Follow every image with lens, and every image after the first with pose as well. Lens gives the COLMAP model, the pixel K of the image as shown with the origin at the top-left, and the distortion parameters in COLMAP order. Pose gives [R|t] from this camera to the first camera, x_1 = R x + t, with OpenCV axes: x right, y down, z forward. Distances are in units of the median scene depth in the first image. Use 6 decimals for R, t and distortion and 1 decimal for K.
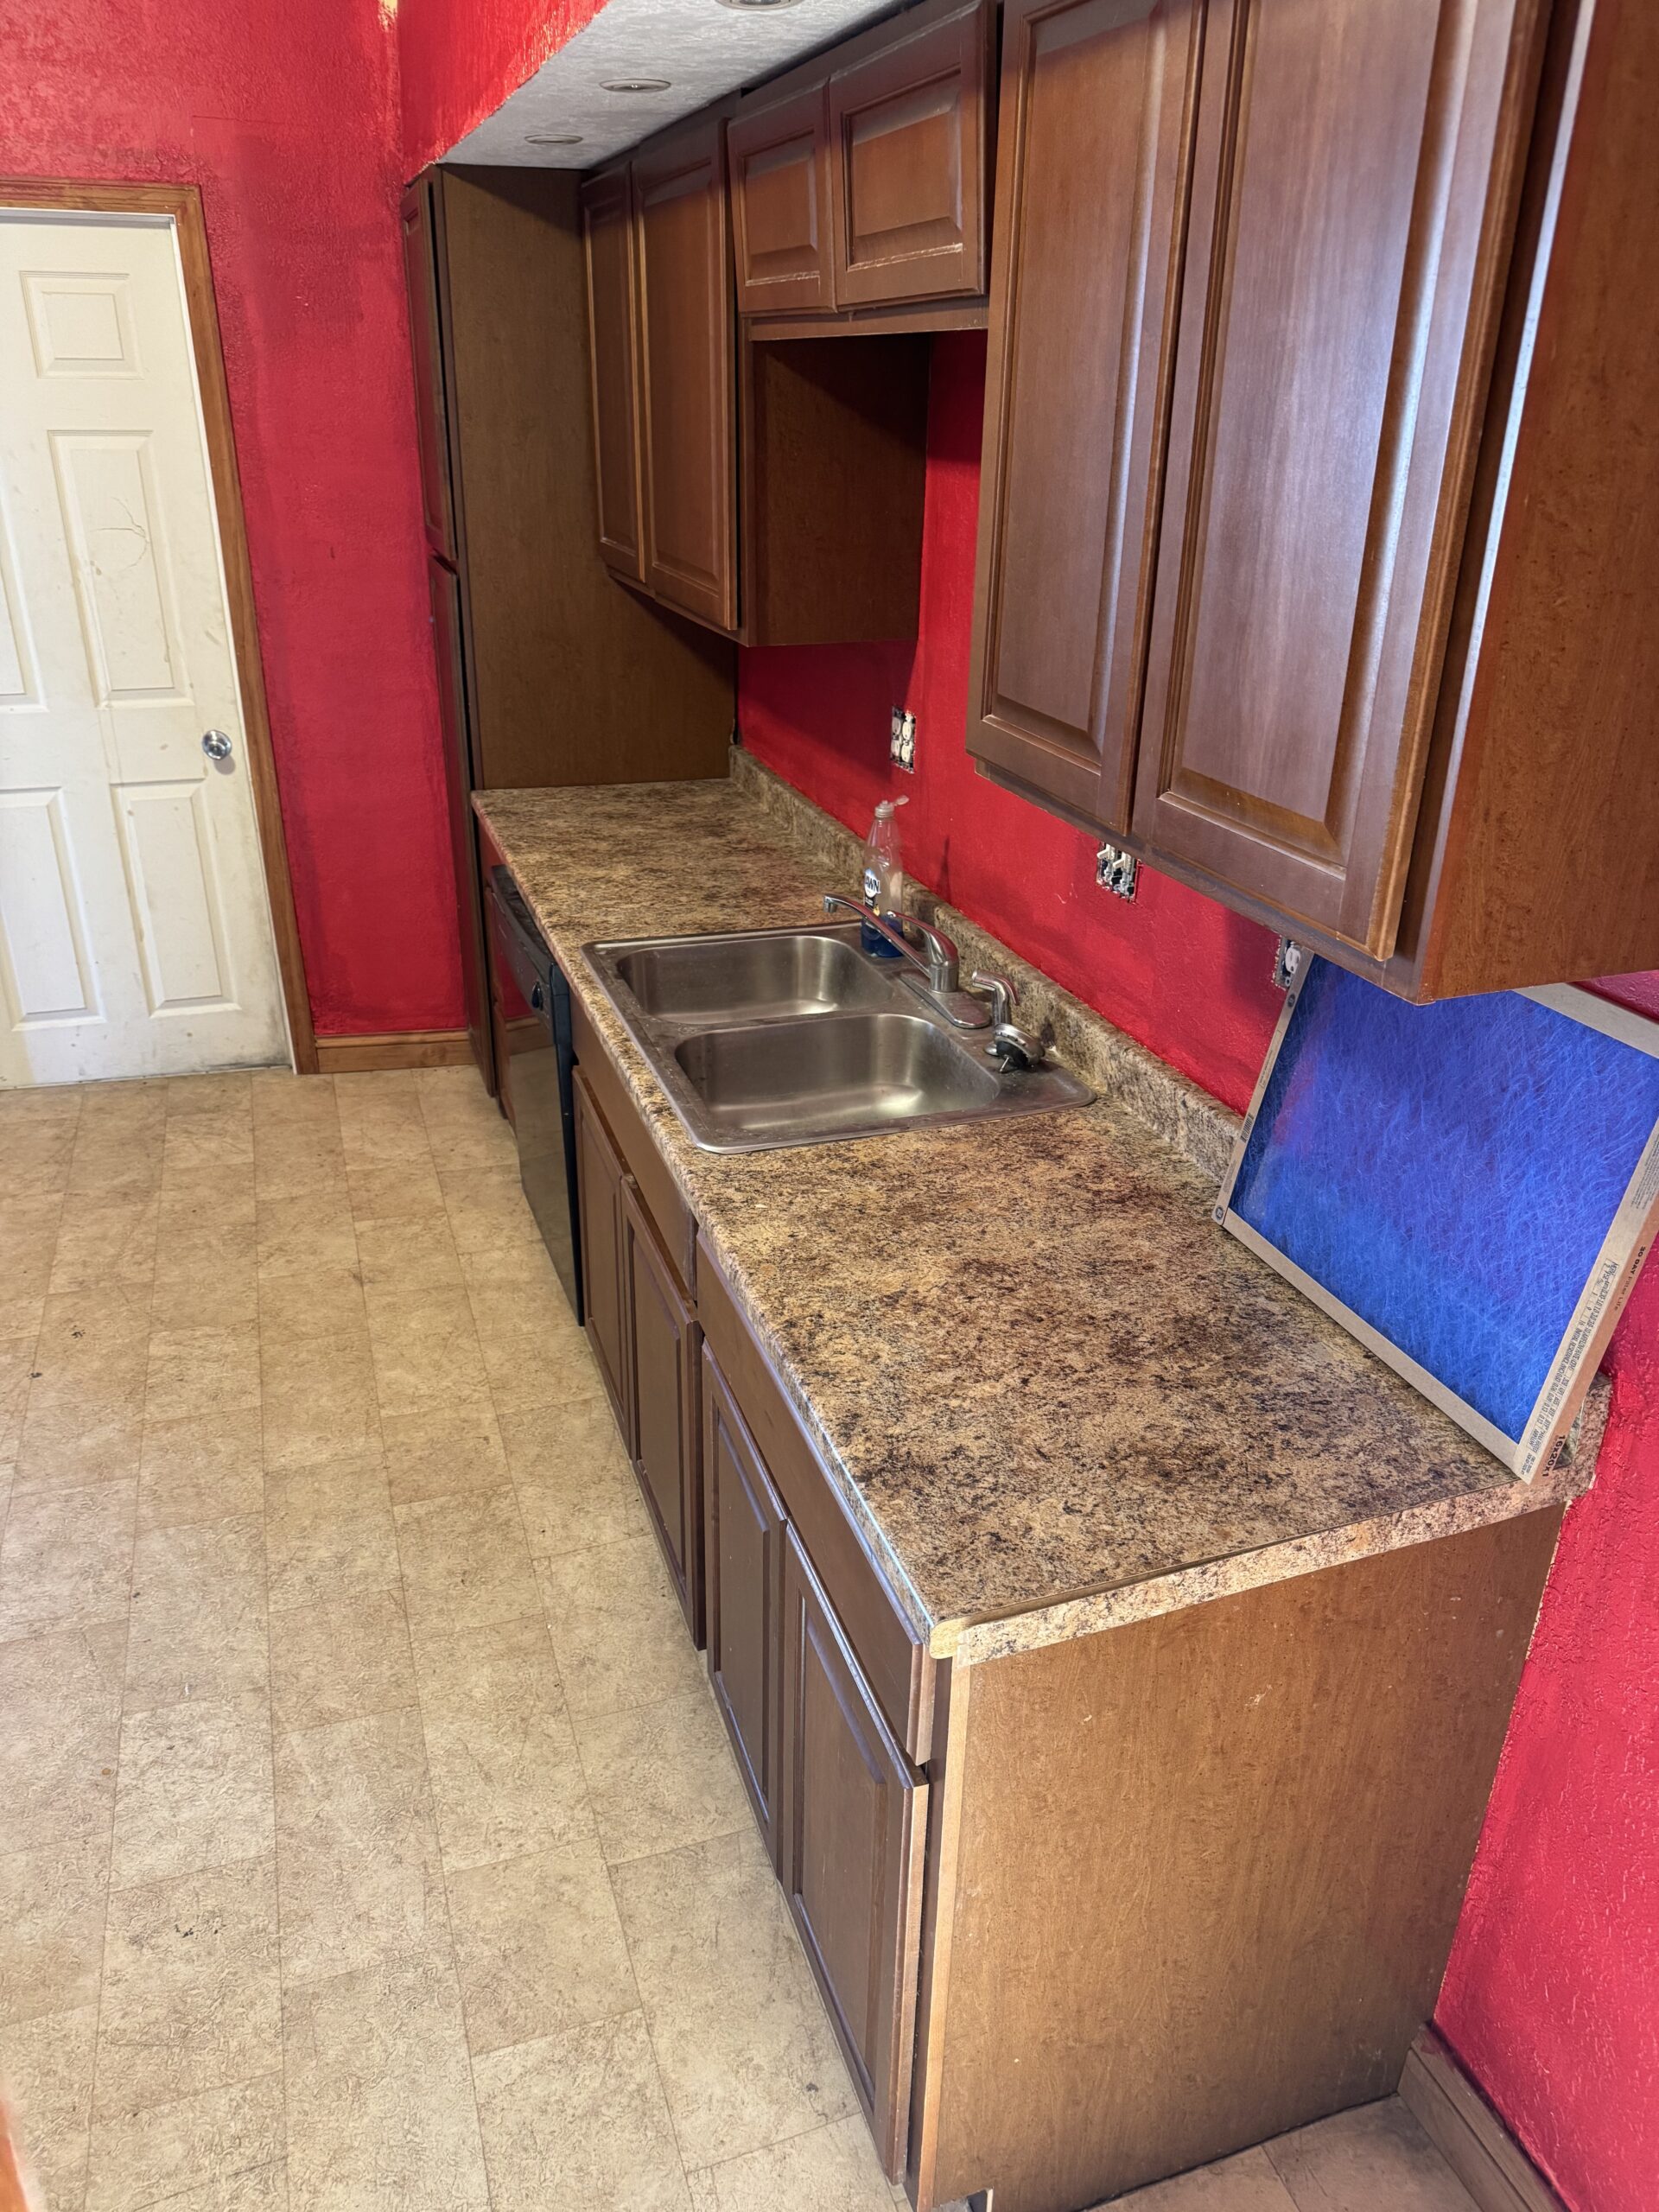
lens RADIAL K [[1573.1, 0, 825.0], [0, 1573.1, 1117.7], [0, 0, 1]] dist [0.012944, -0.013435]
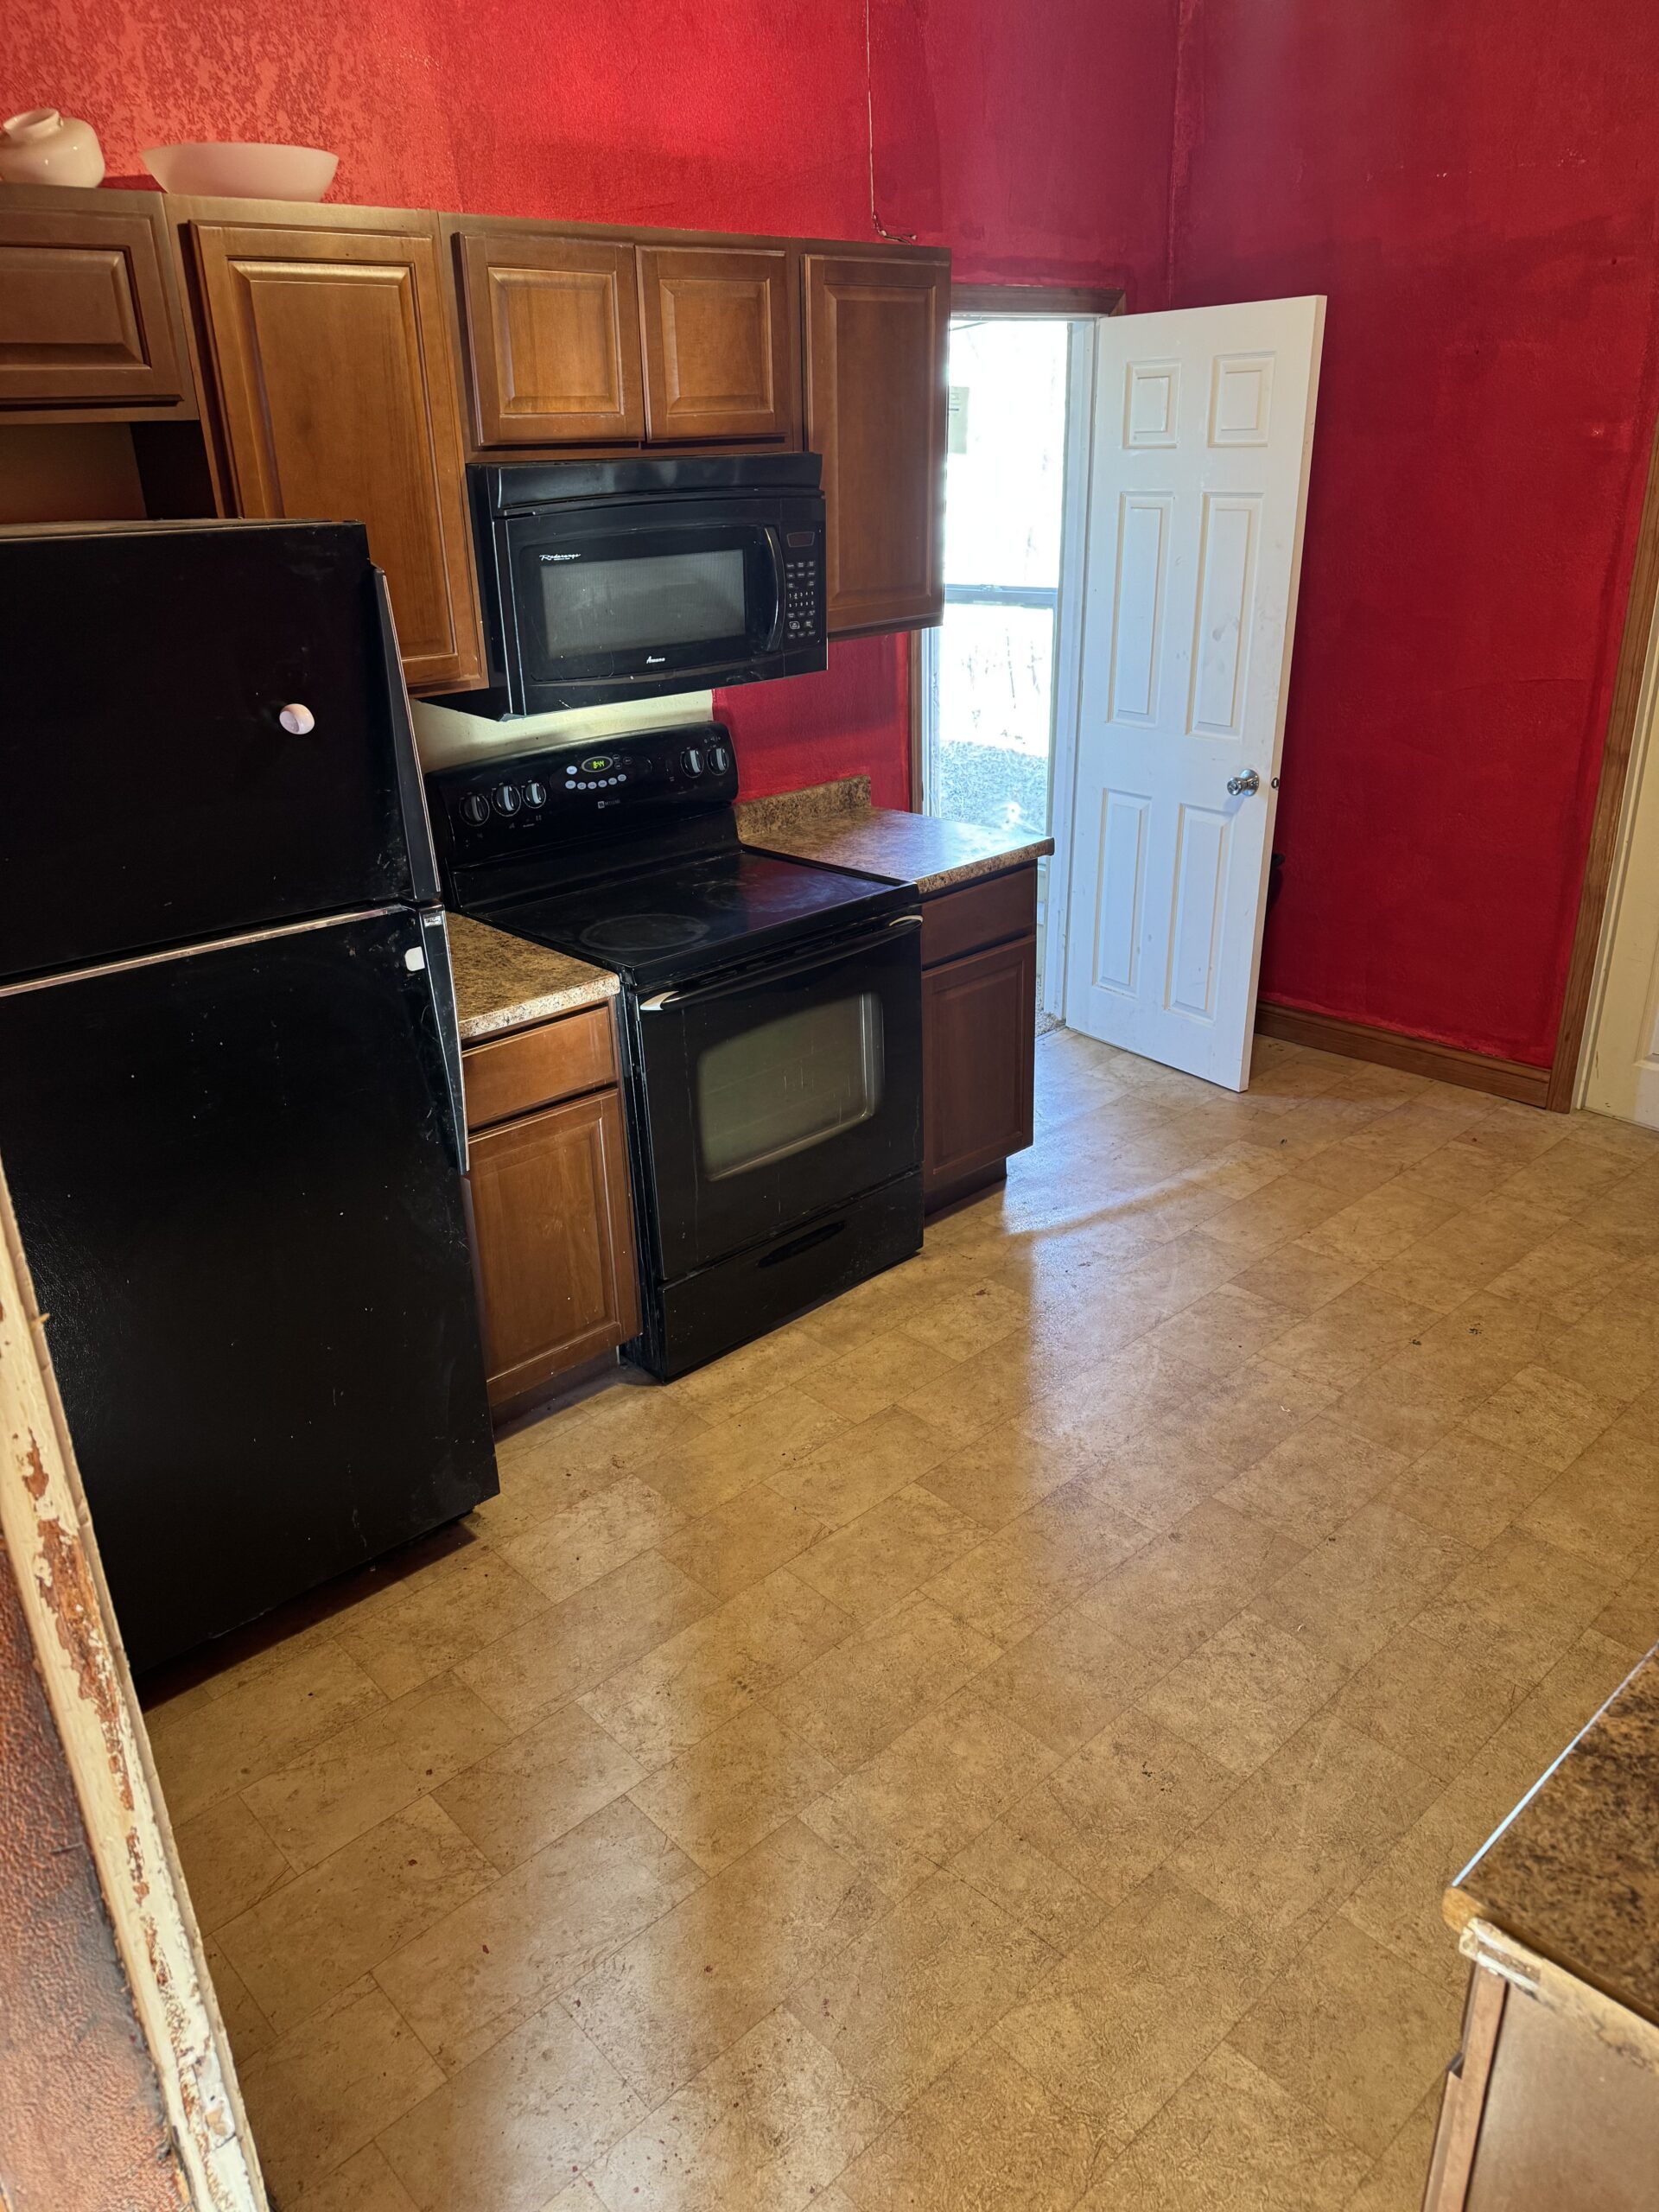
lens RADIAL K [[1573.1, 0, 820.9], [0, 1573.1, 1096.4], [0, 0, 1]] dist [0.012944, -0.013435]
pose [[0.406027, 0.331188, -0.851738, 0.306430], [-0.359205, 0.914841, 0.184491, -0.069406], [0.840306, 0.231040, 0.490414, 0.092851]]
